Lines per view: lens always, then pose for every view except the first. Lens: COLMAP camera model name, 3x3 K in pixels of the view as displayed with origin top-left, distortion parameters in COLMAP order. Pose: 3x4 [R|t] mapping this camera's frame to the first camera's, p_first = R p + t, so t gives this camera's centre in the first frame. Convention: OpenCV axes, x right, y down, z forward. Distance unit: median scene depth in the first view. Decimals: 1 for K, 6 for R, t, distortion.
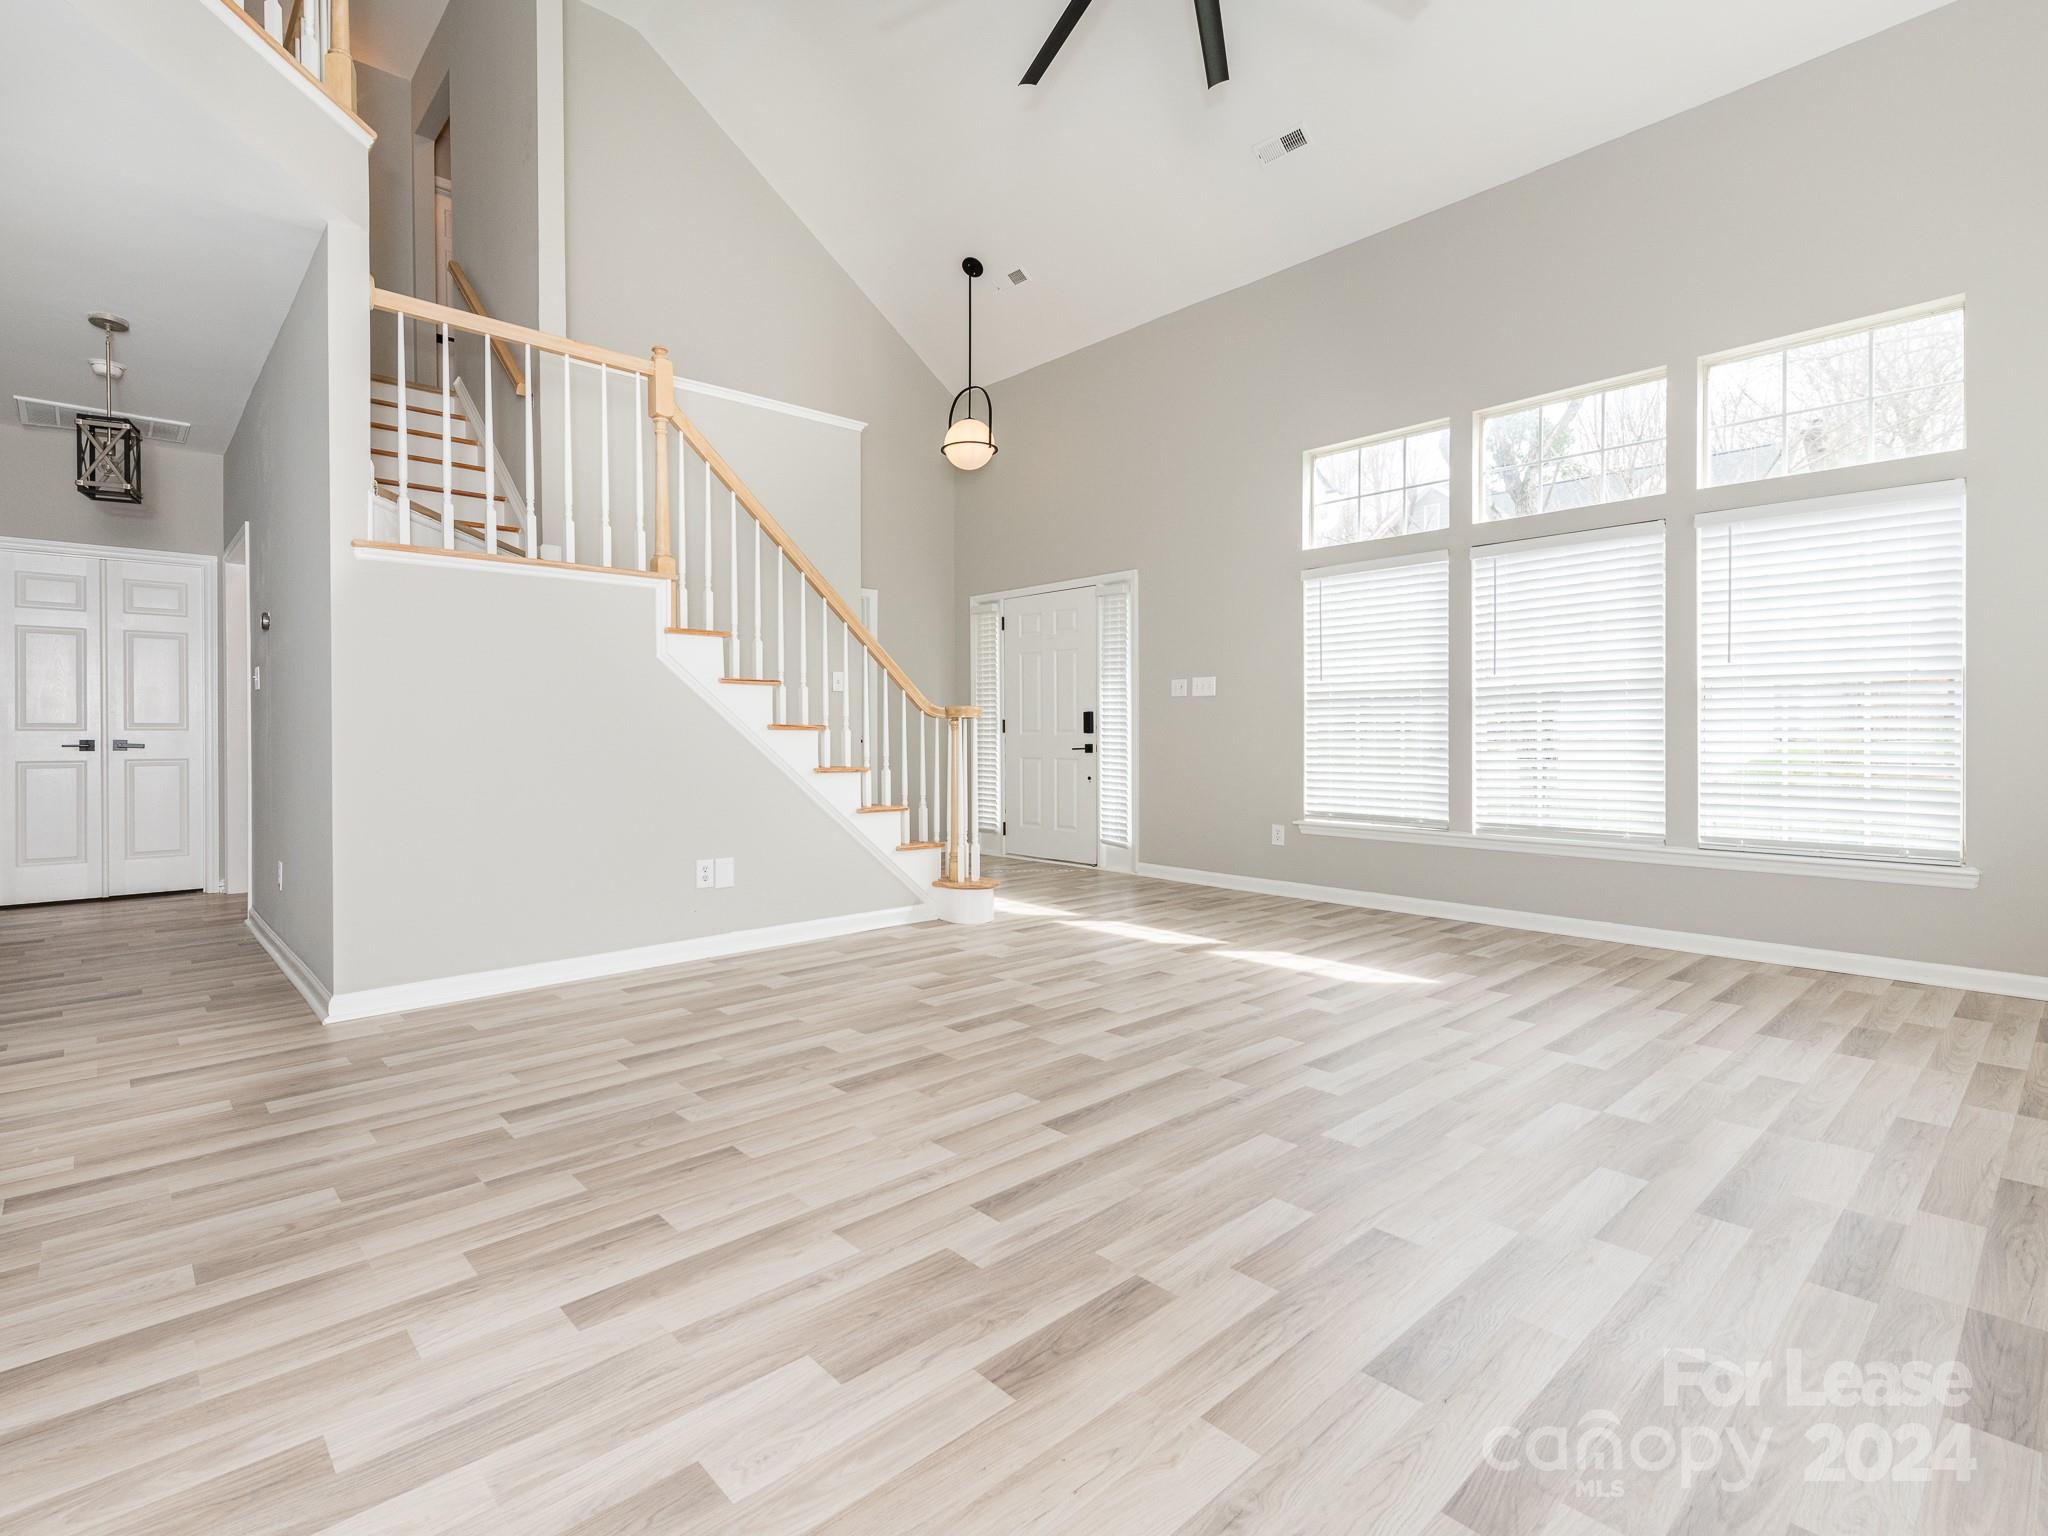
lens RADIAL K [[985.4, 0, 926.1], [0, 985.4, 737.6], [0, 0, 1]] dist [0.005492, -0.005038]
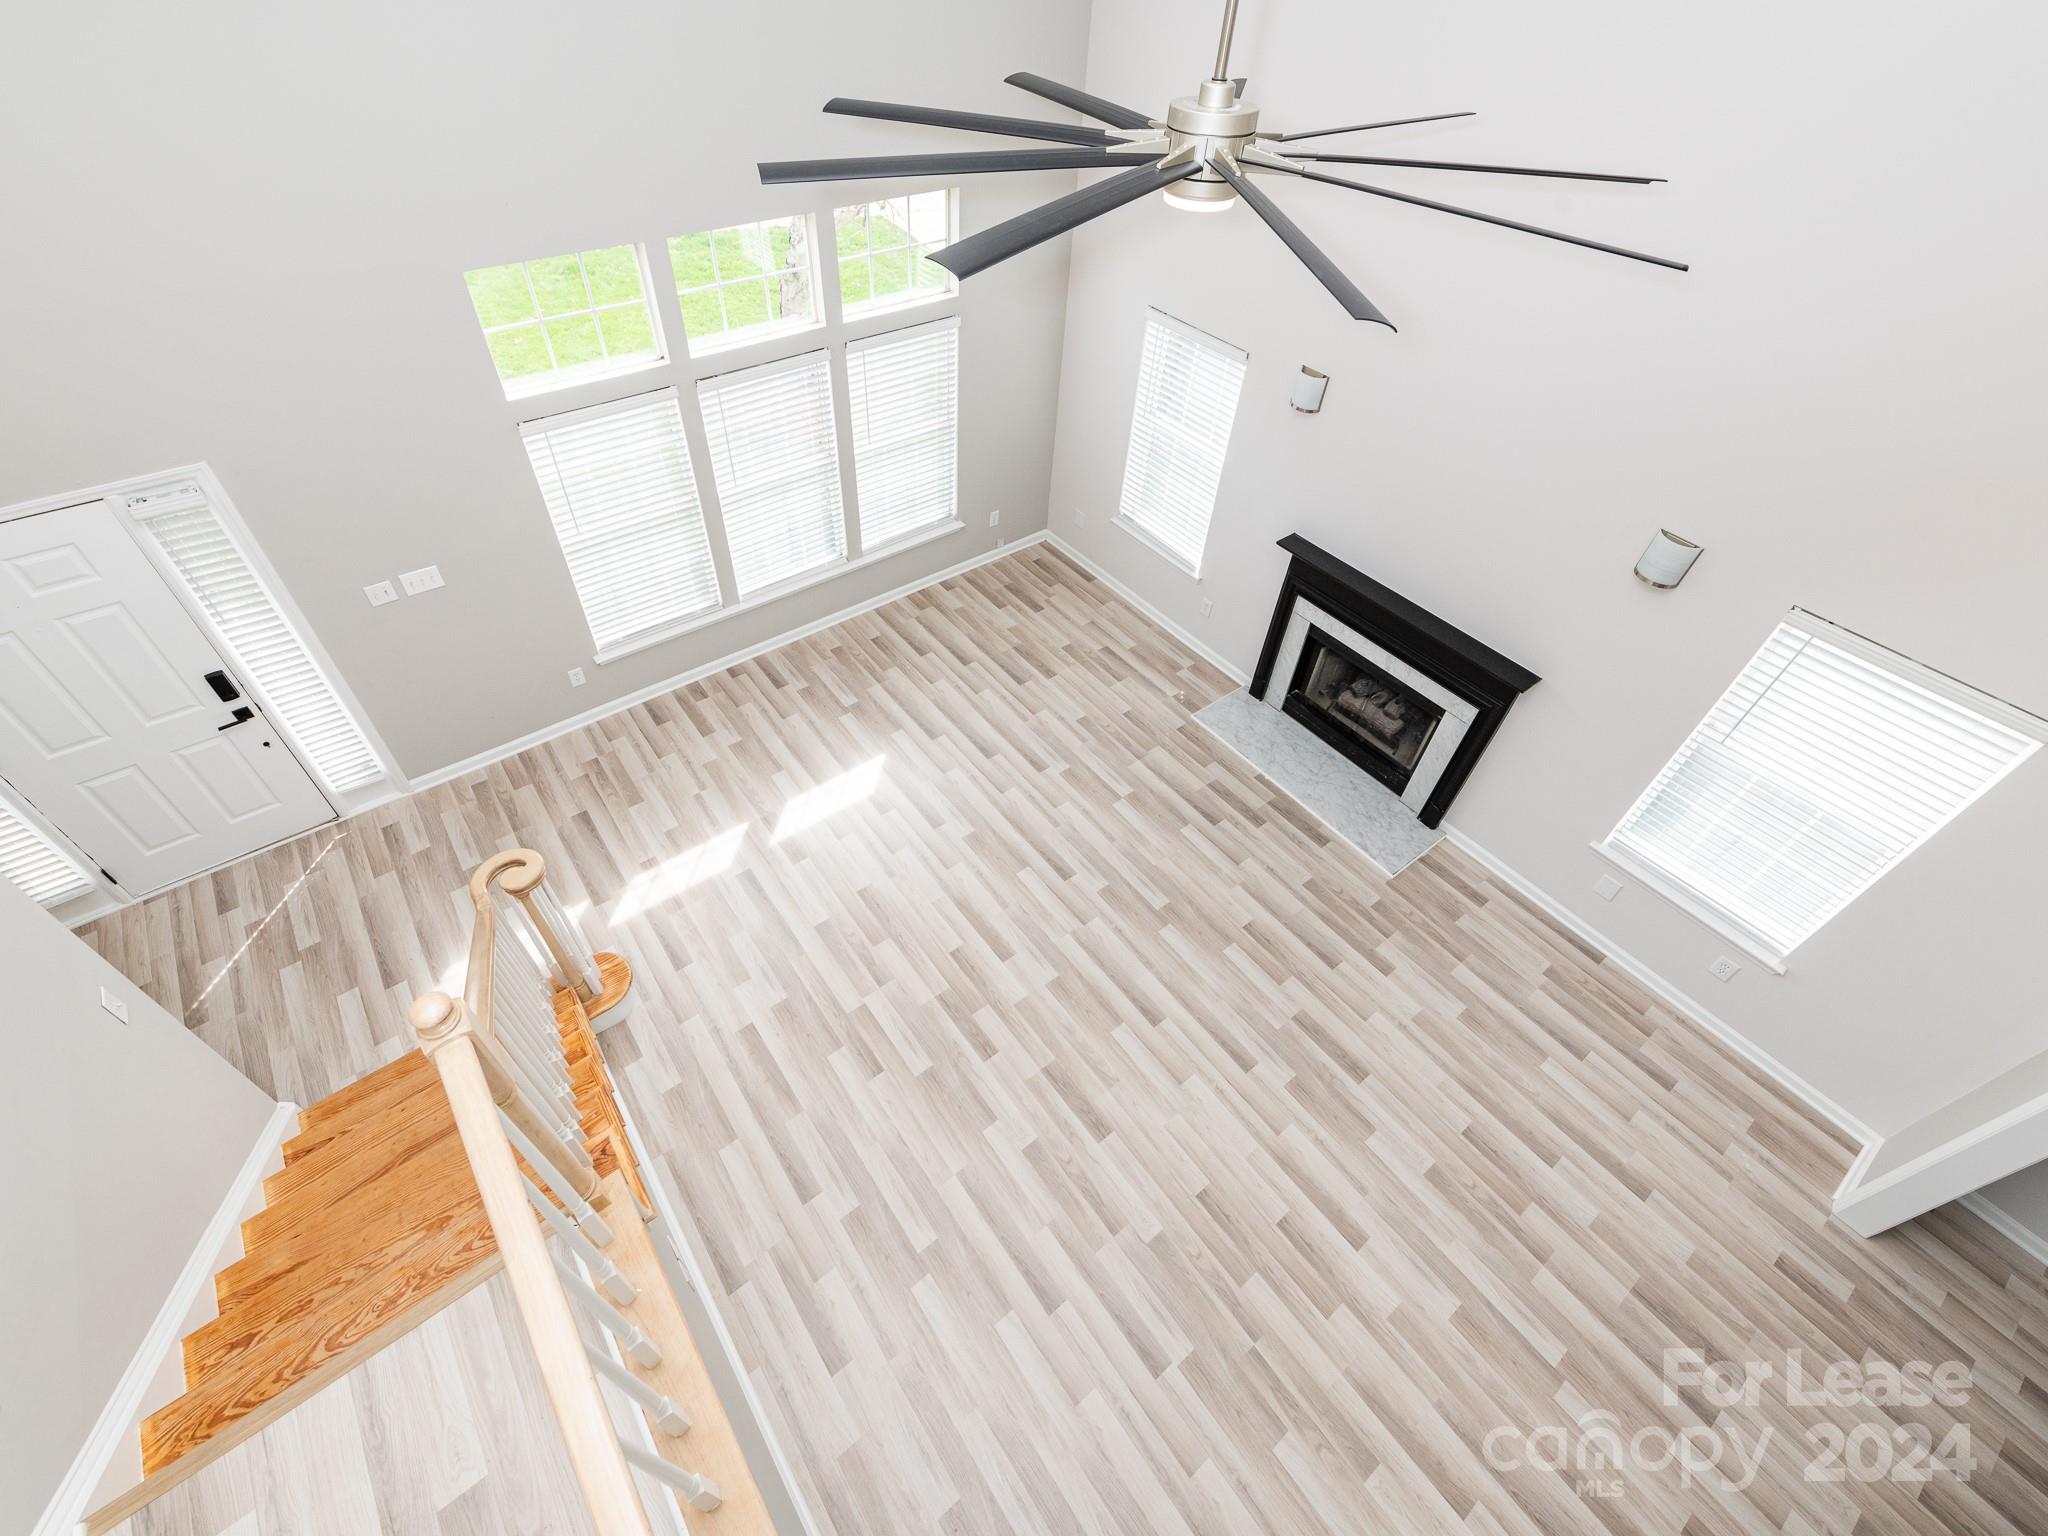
lens RADIAL K [[922.7, 0, 1000.5], [0, 922.7, 703.0], [0, 0, 1]] dist [0.010235, -0.003021]
pose [[0.045883, -0.686822, 0.725376, -0.666036], [-0.043186, 0.724098, 0.688344, -1.122087], [-0.998013, -0.062909, 0.003562, 1.144562]]
